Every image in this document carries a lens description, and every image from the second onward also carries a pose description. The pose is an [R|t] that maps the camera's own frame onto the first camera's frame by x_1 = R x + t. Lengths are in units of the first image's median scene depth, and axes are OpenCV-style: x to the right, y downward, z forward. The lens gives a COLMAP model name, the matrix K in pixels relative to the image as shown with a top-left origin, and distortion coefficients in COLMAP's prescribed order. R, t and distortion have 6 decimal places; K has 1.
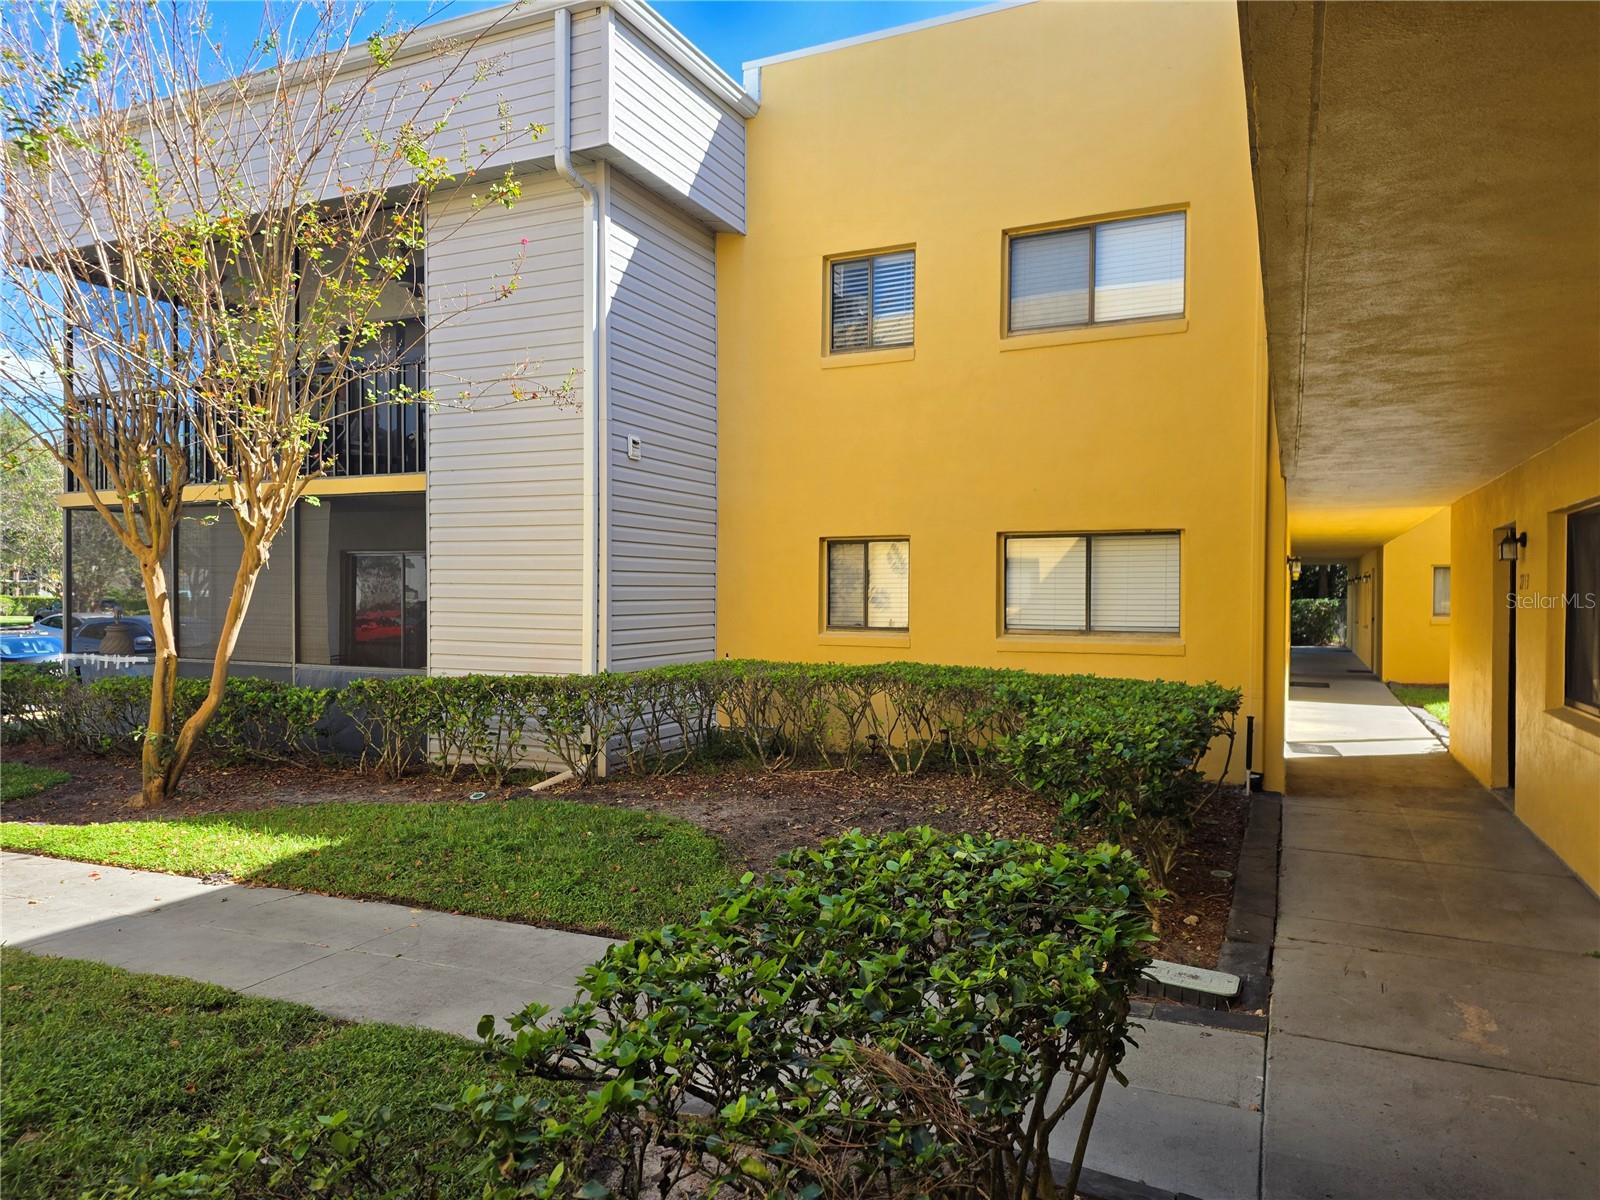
lens RADIAL K [[1058.7, 0, 803.5], [0, 1058.7, 602.1], [0, 0, 1]] dist [0.003775, -0.004123]
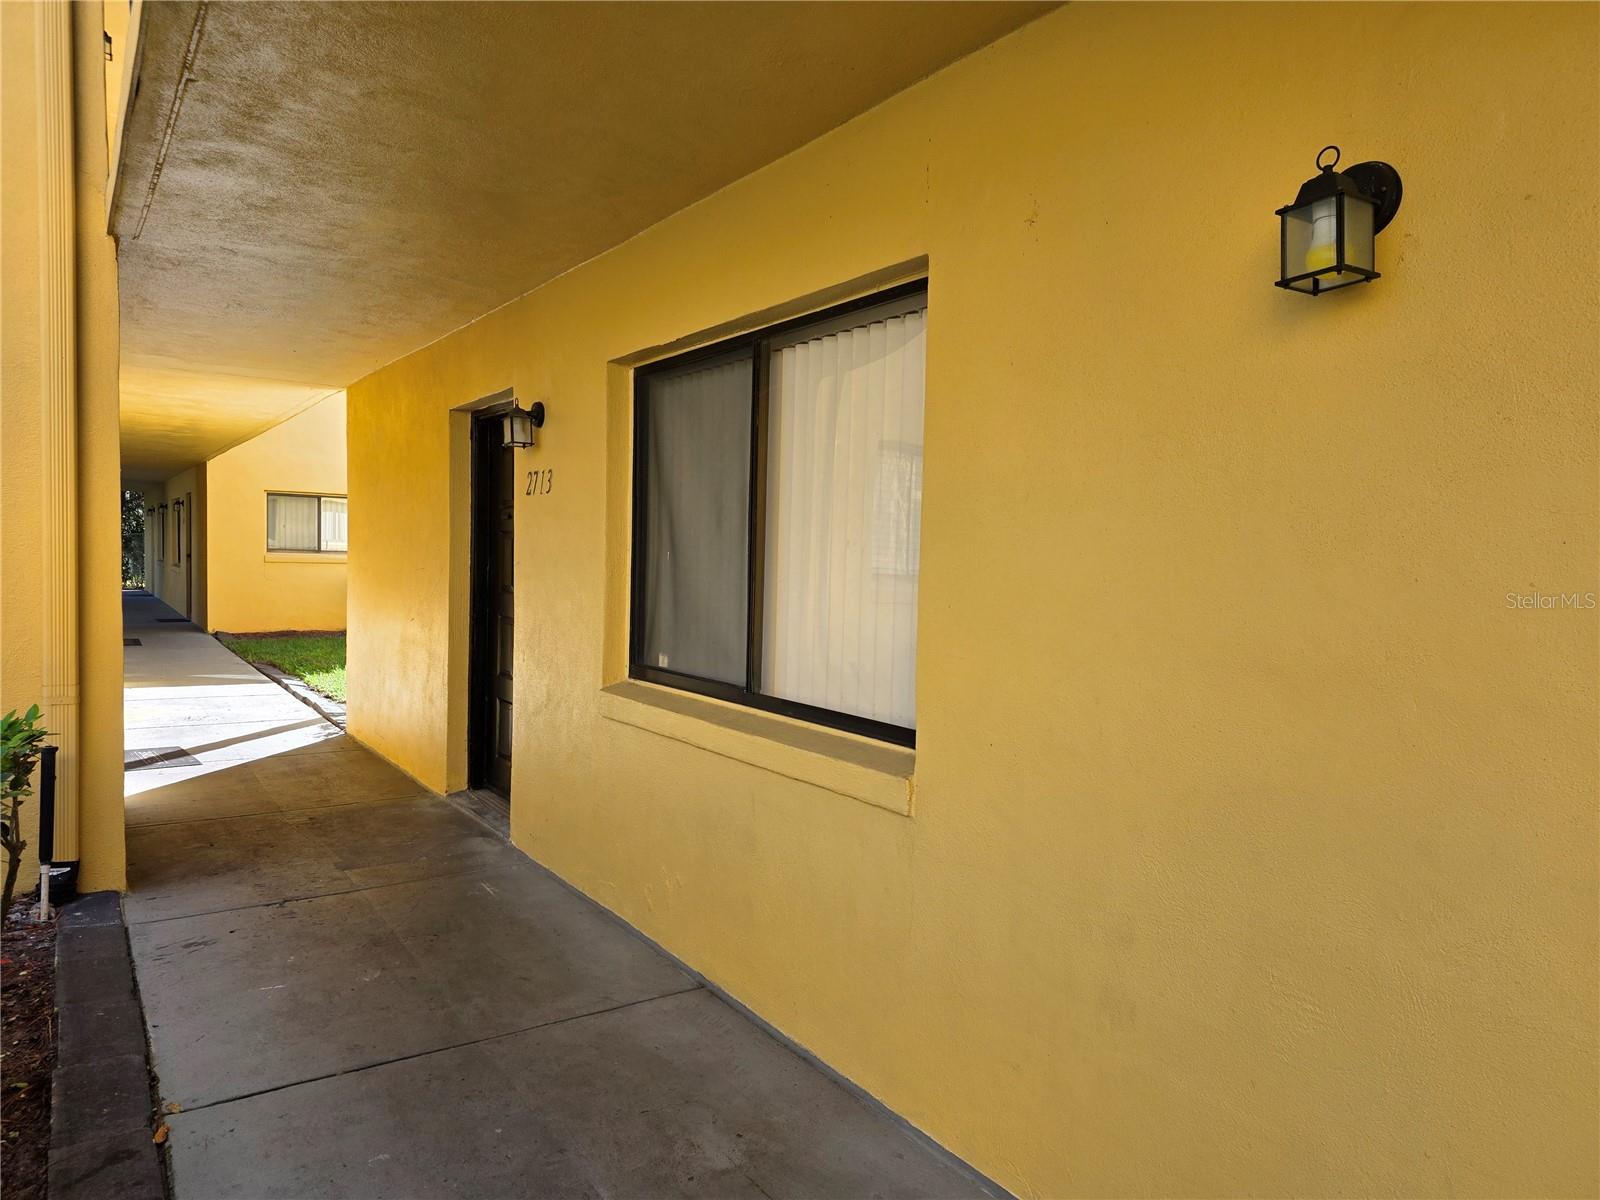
lens RADIAL K [[1058.7, 0, 803.5], [0, 1058.7, 602.1], [0, 0, 1]] dist [0.003775, -0.004123]
pose [[0.505808, -0.030328, 0.862113, 0.185371], [-0.016976, 0.998838, 0.045098, 0.018019], [-0.862479, -0.037446, 0.504706, 0.467288]]
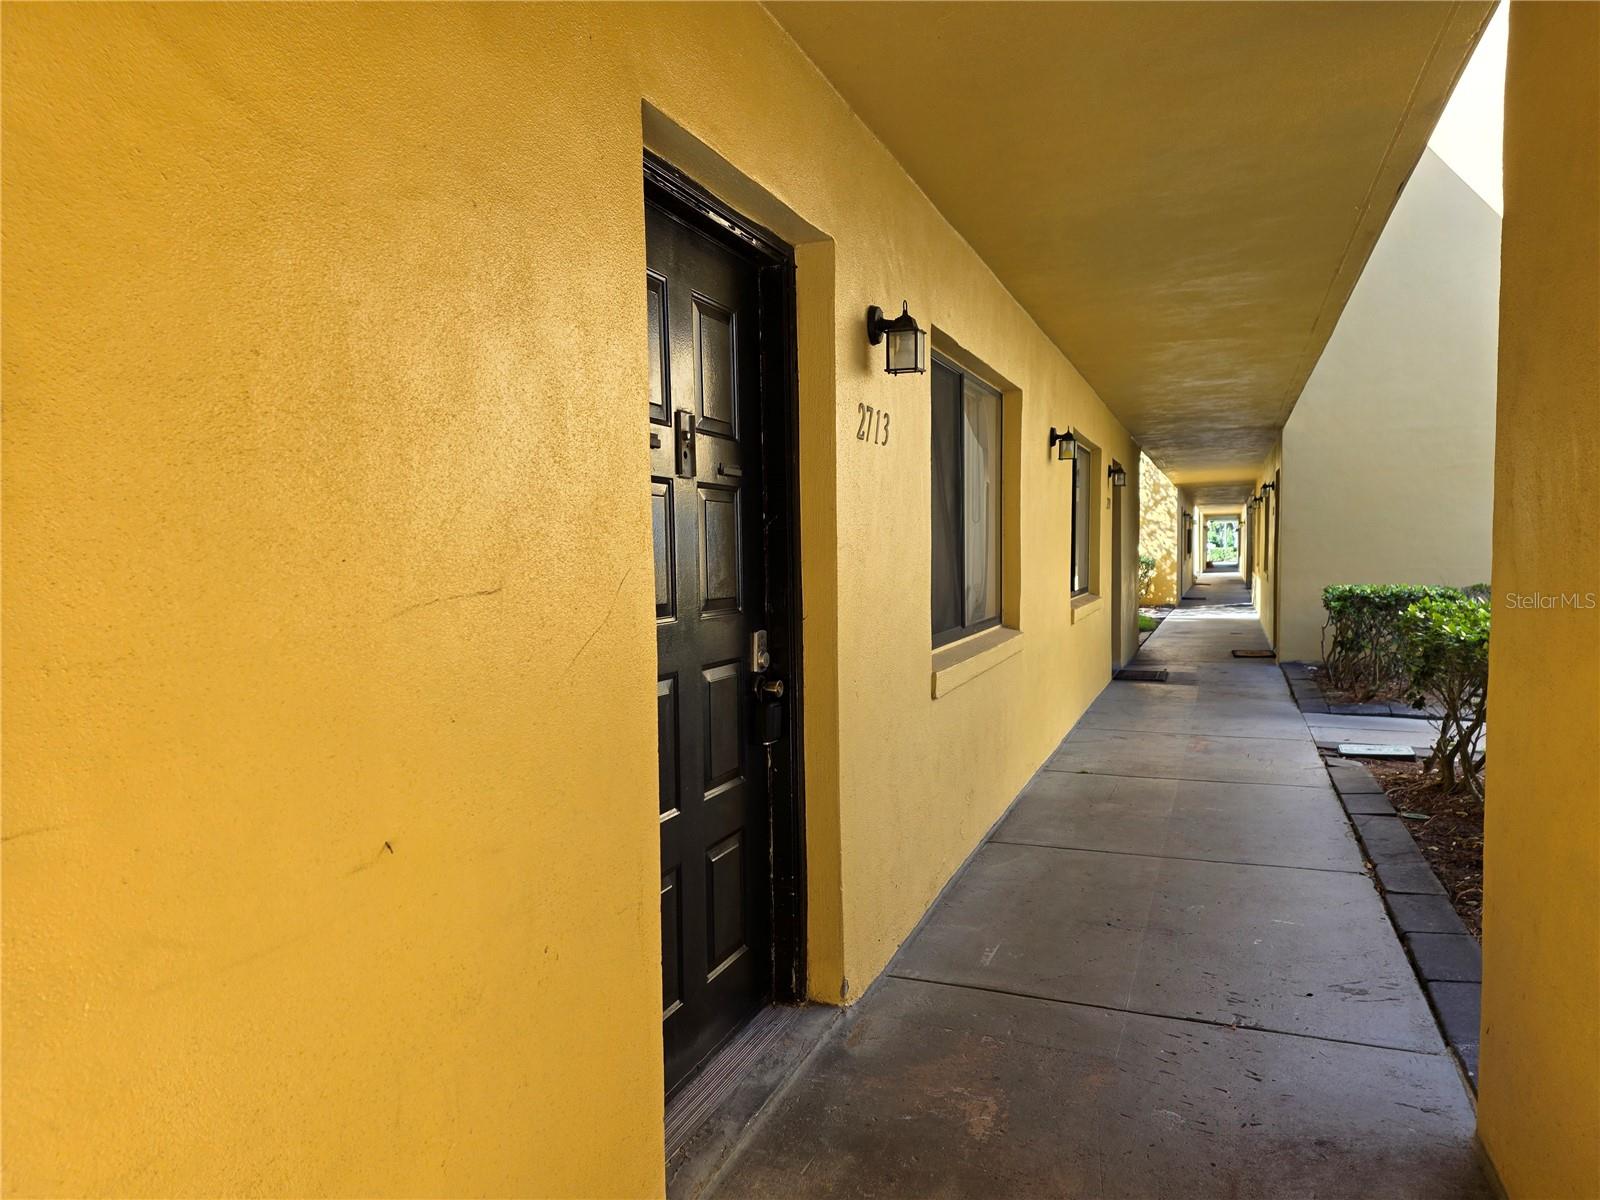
lens RADIAL K [[1058.7, 0, 803.5], [0, 1058.7, 602.1], [0, 0, 1]] dist [0.003775, -0.004123]
pose [[-0.998444, 0.013970, -0.053980, 0.625085], [0.010574, 0.997976, 0.062699, 0.021840], [0.054747, 0.062030, -0.996572, 1.221544]]
